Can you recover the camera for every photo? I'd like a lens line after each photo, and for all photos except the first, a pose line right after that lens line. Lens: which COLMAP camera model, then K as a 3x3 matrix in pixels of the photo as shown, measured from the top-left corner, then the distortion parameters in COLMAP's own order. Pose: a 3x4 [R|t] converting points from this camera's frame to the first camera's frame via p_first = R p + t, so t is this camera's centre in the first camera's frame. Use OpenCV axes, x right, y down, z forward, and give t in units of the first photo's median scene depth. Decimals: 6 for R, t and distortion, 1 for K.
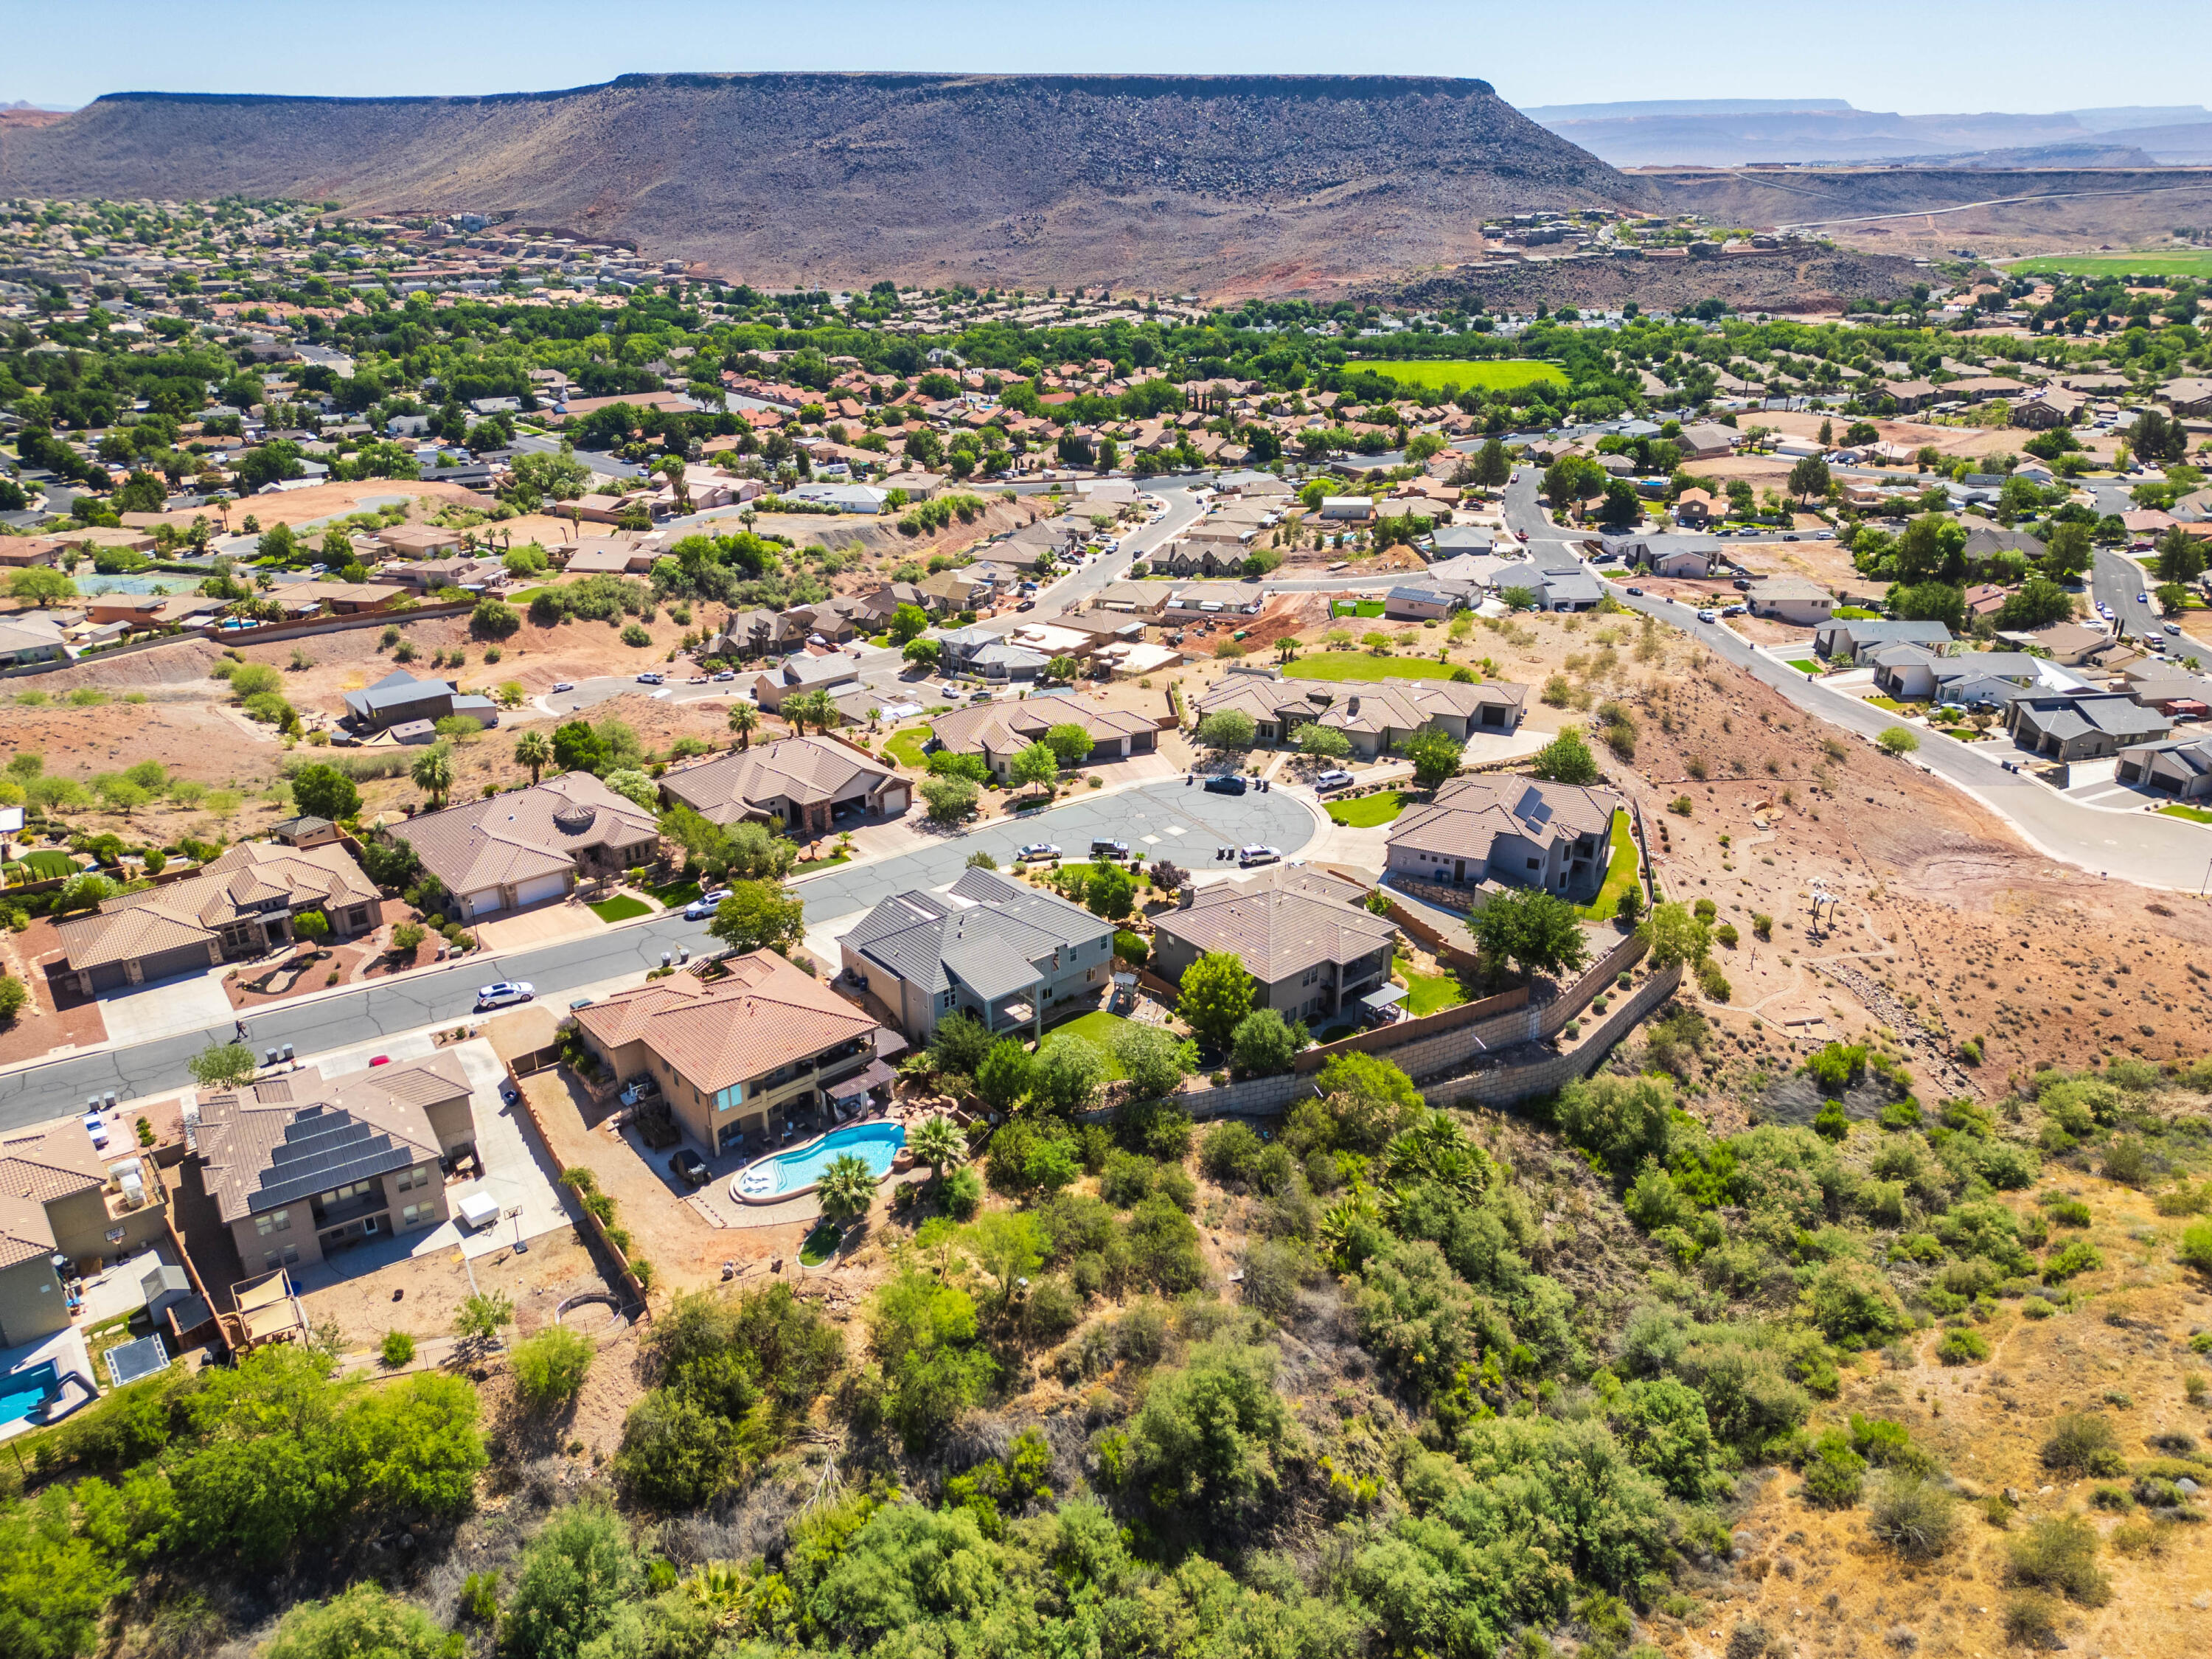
lens RADIAL K [[1549.3, 0, 1105.2], [0, 1549.3, 819.5], [0, 0, 1]] dist [0.071007, -0.062497]
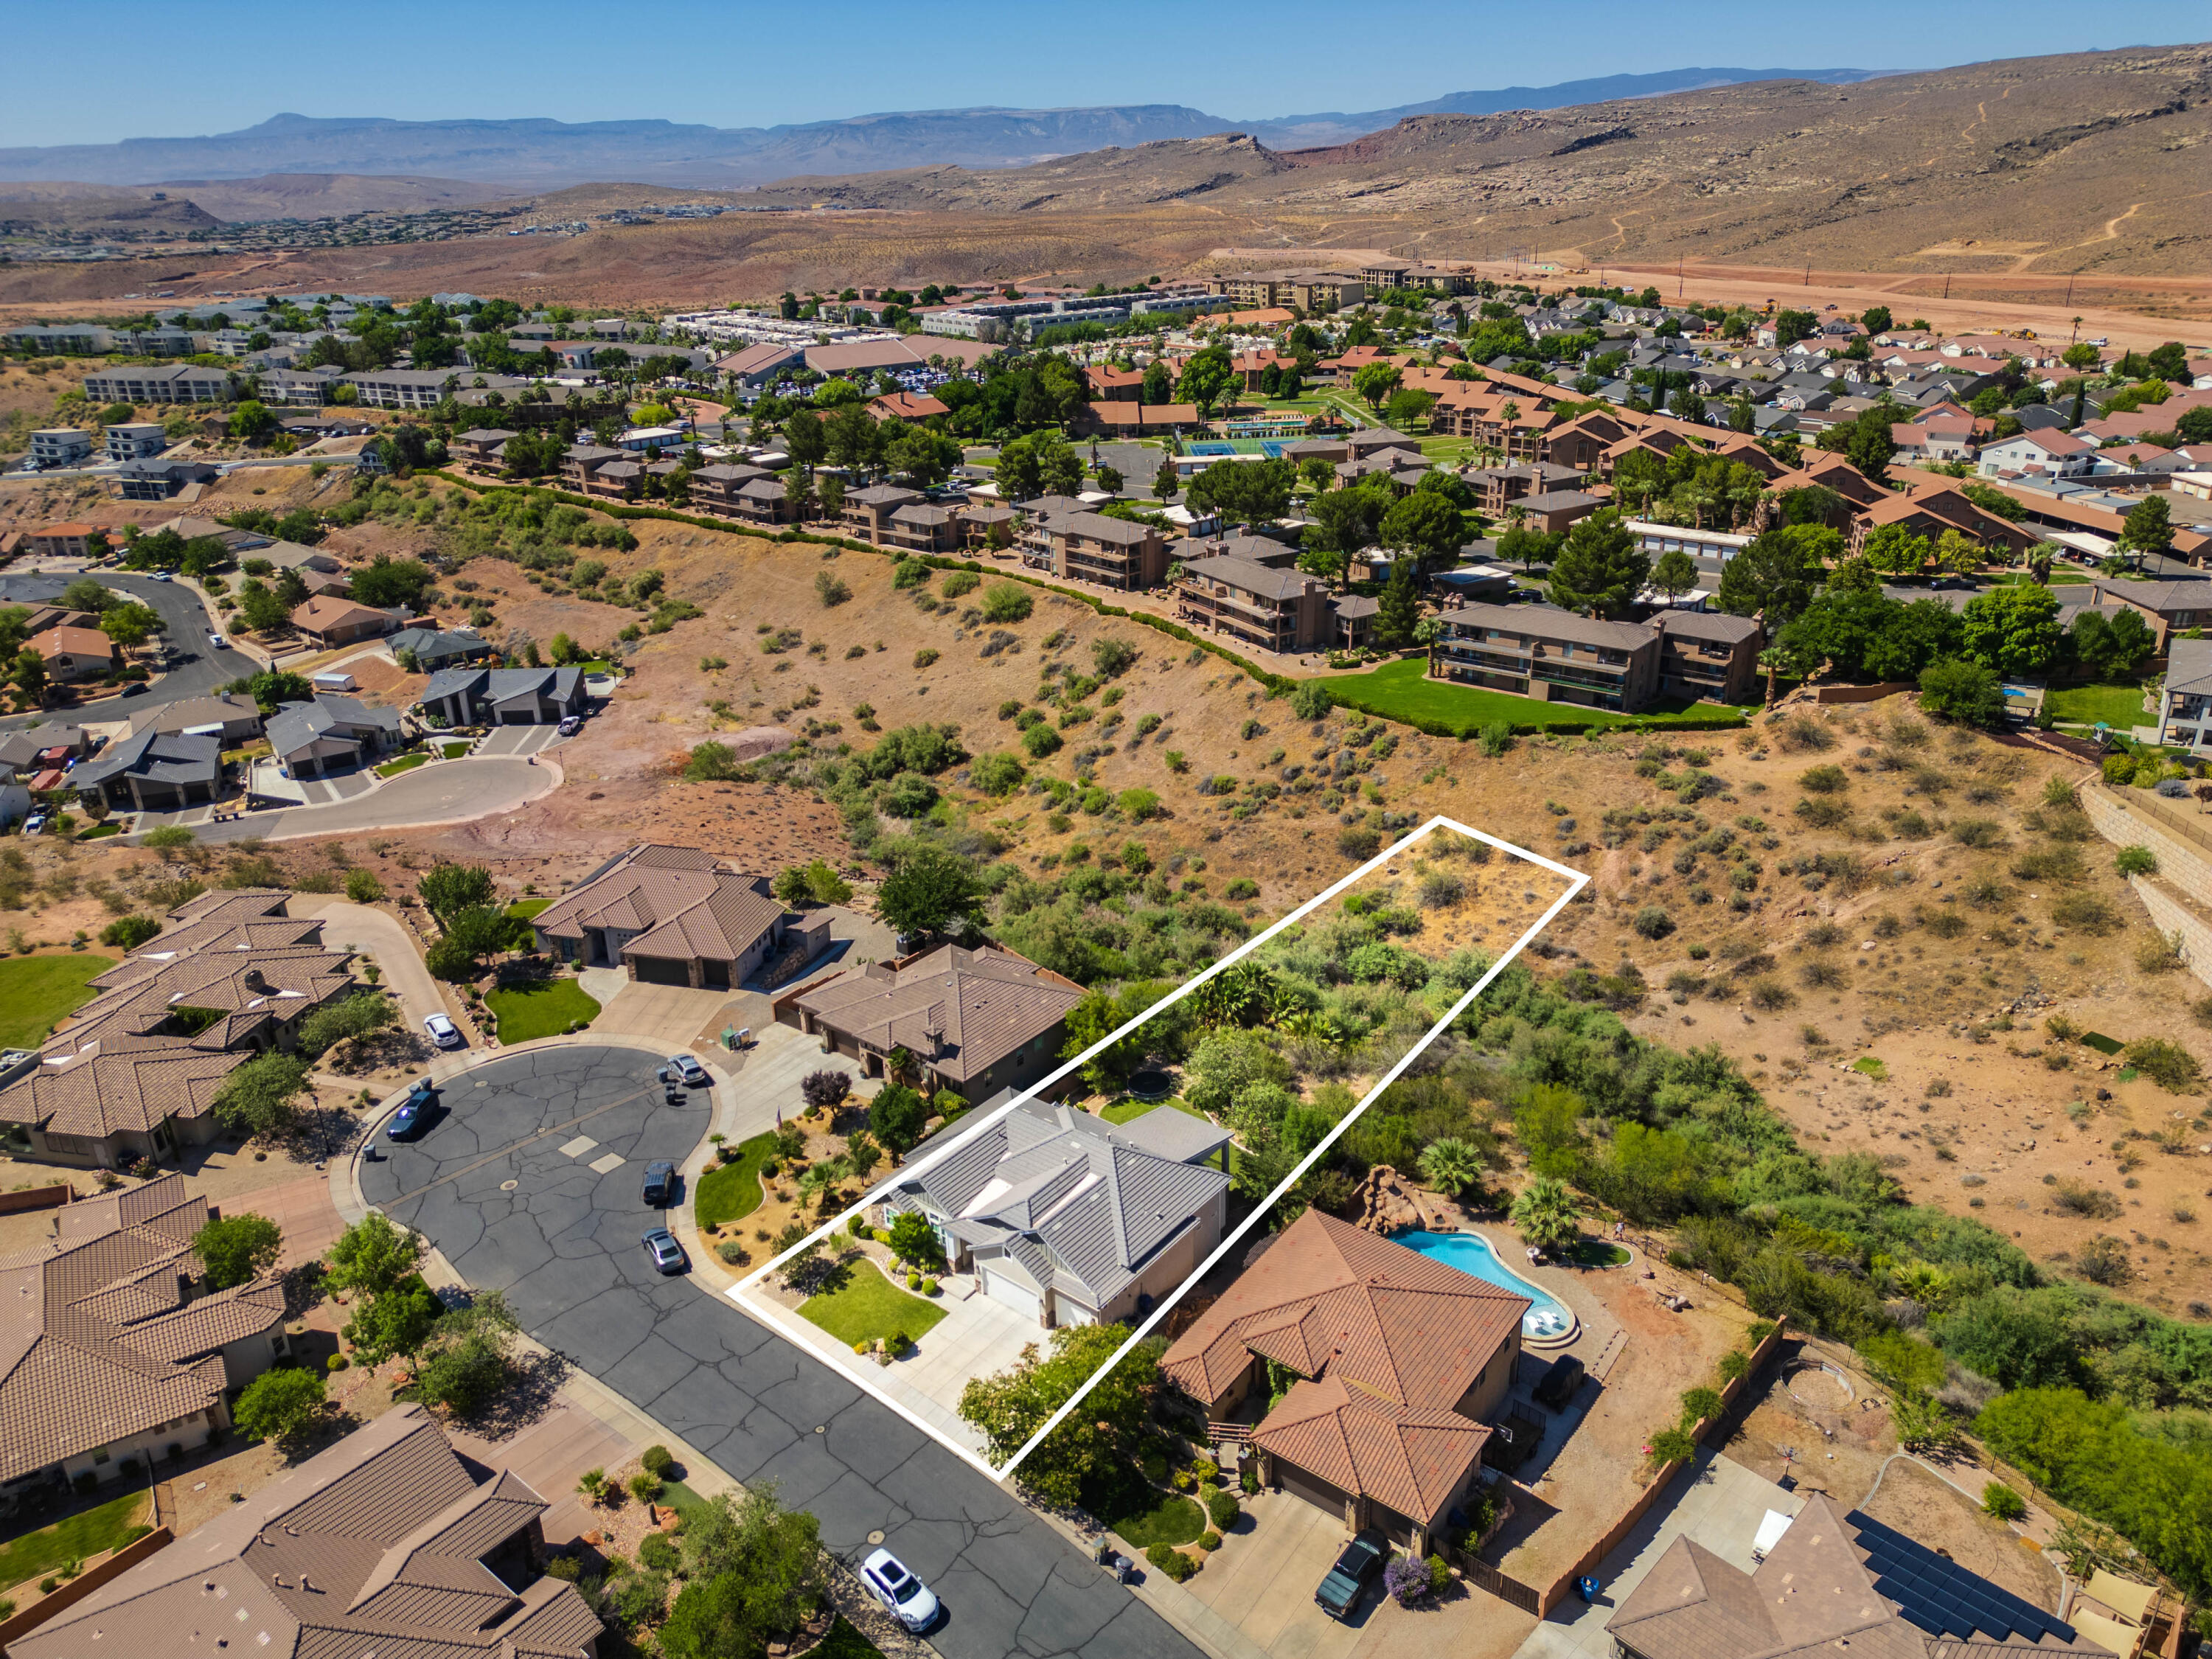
lens RADIAL K [[1549.3, 0, 1102.7], [0, 1549.3, 826.9], [0, 0, 1]] dist [0.071007, -0.062497]
pose [[-0.206761, -0.370533, 0.905514, -0.135154], [0.403377, 0.810909, 0.423926, -0.071995], [-0.891368, 0.452915, -0.018200, 0.175634]]
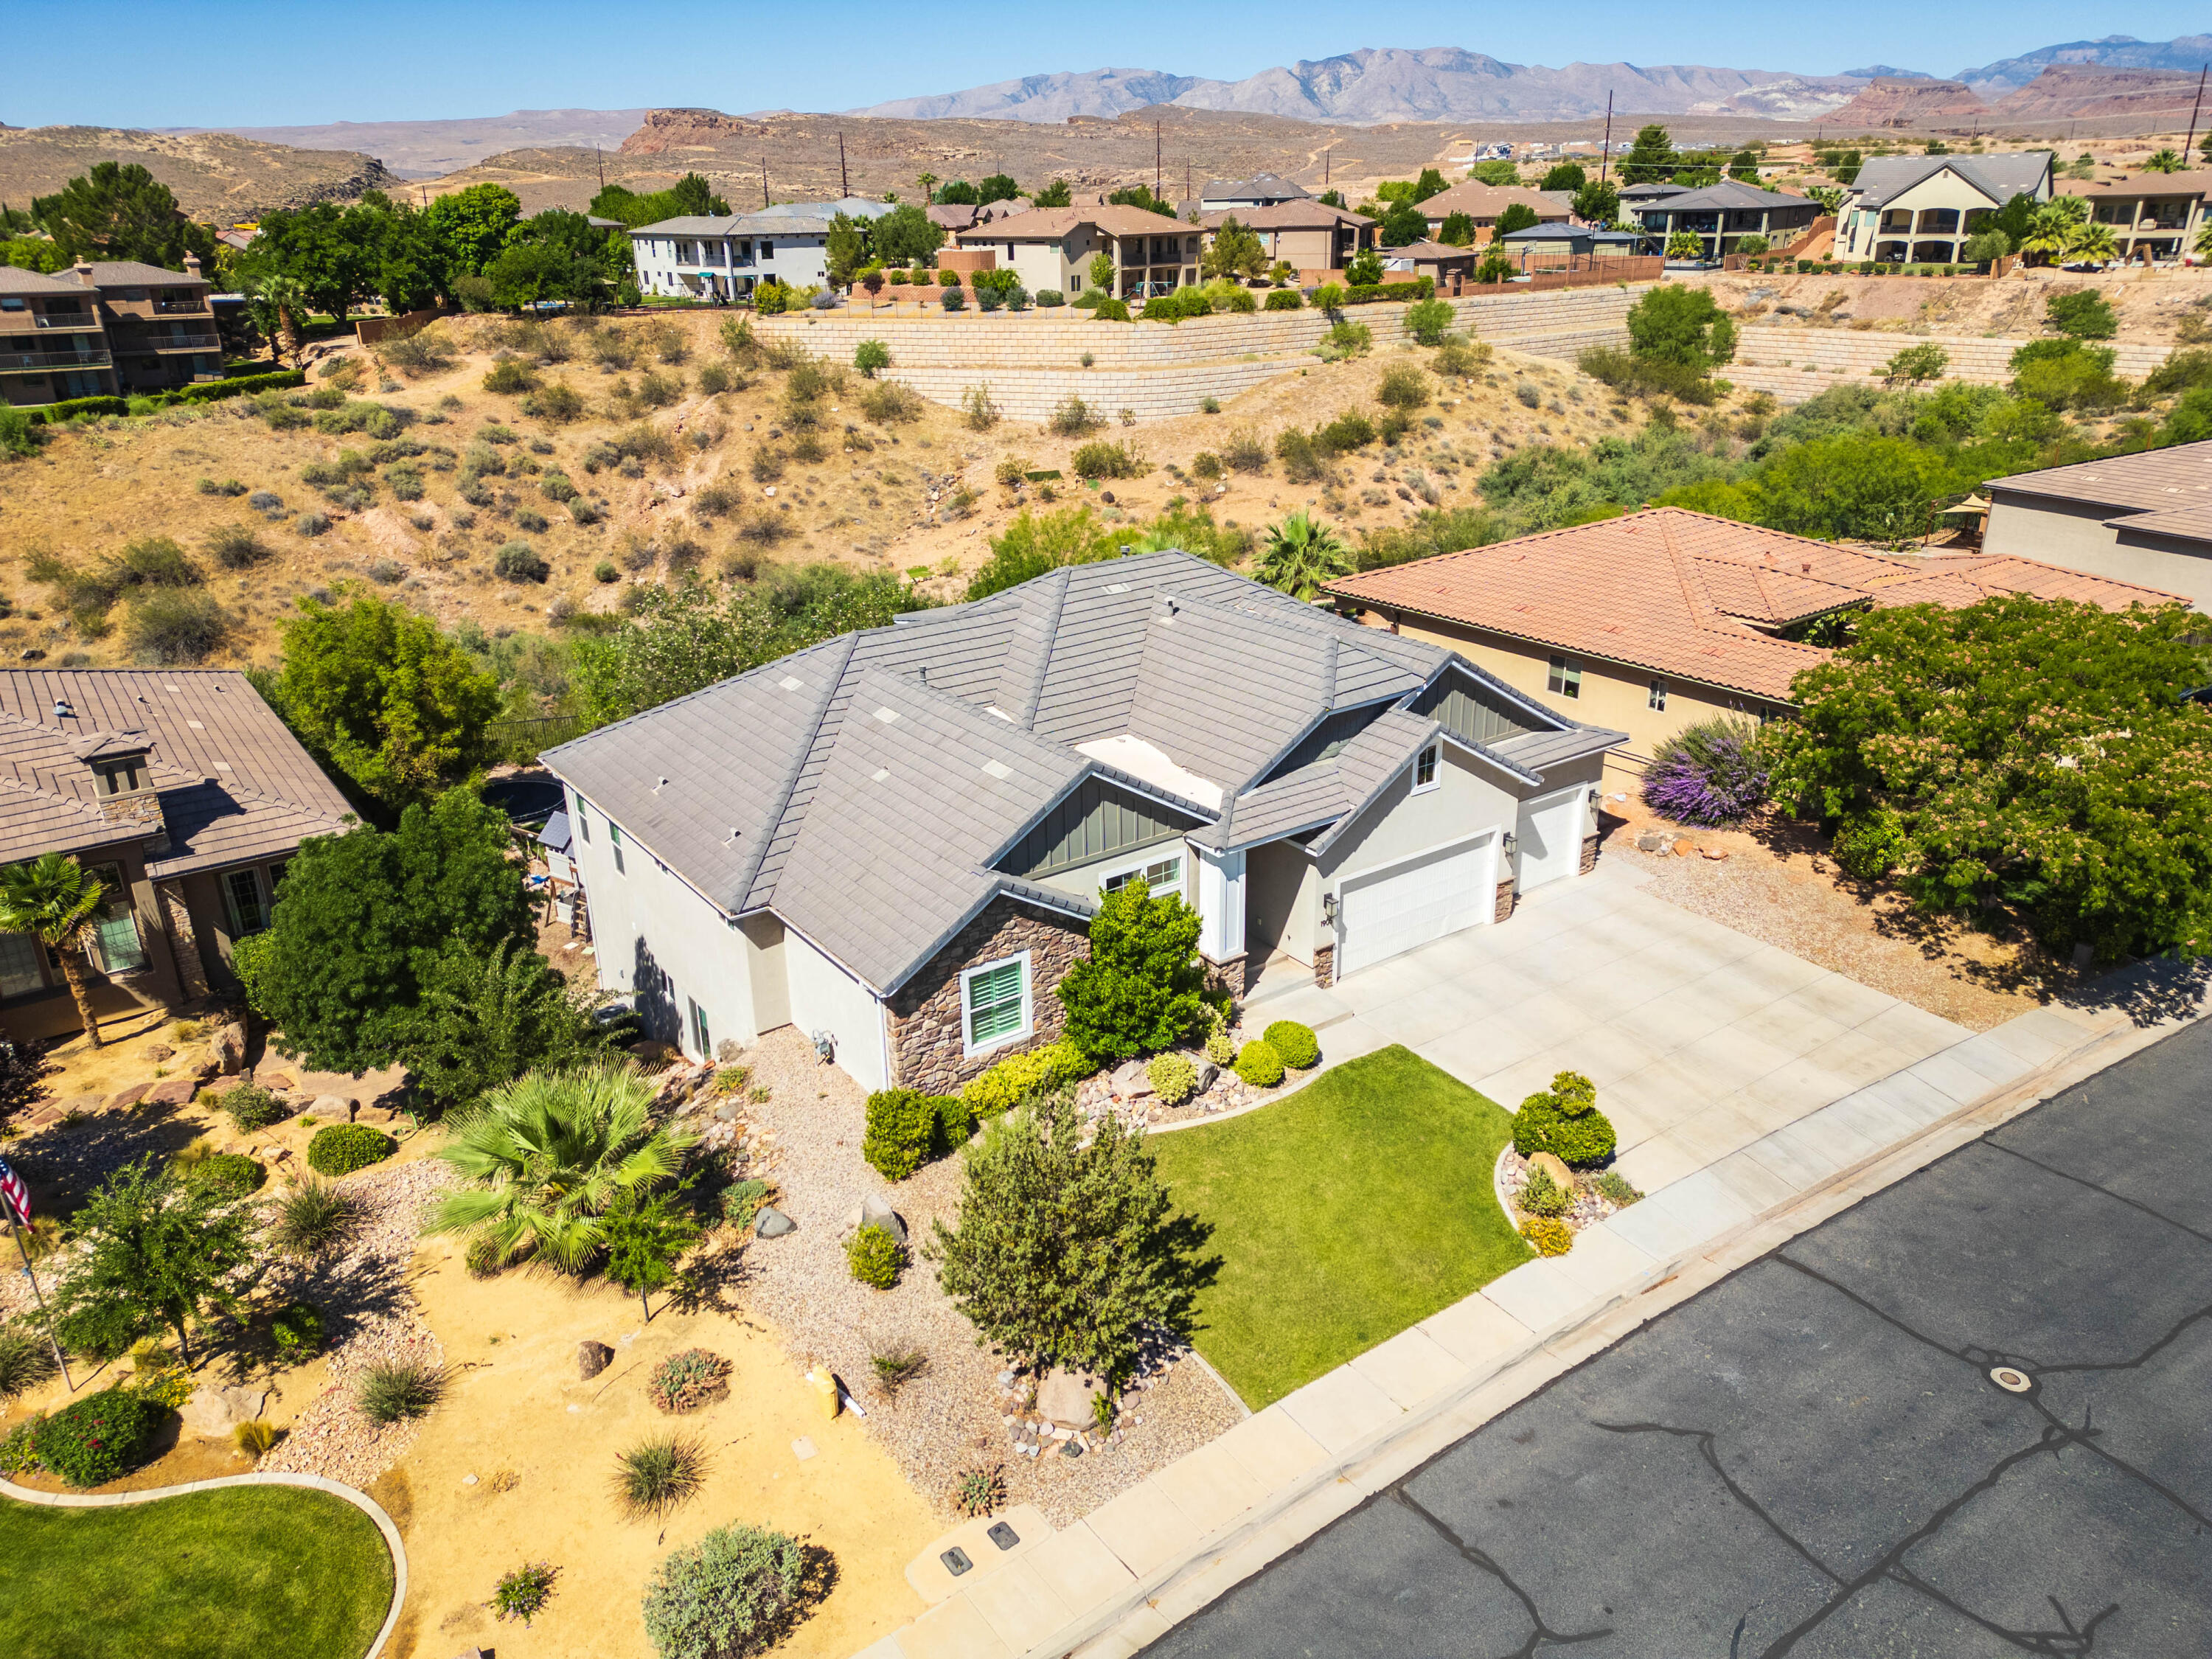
lens RADIAL K [[1549.3, 0, 1109.8], [0, 1549.3, 839.4], [0, 0, 1]] dist [0.071007, -0.062497]
pose [[-0.997458, -0.003856, 0.071154, -0.020226], [0.047845, 0.703737, 0.708848, -0.019315], [-0.052807, 0.710451, -0.701763, 0.230048]]
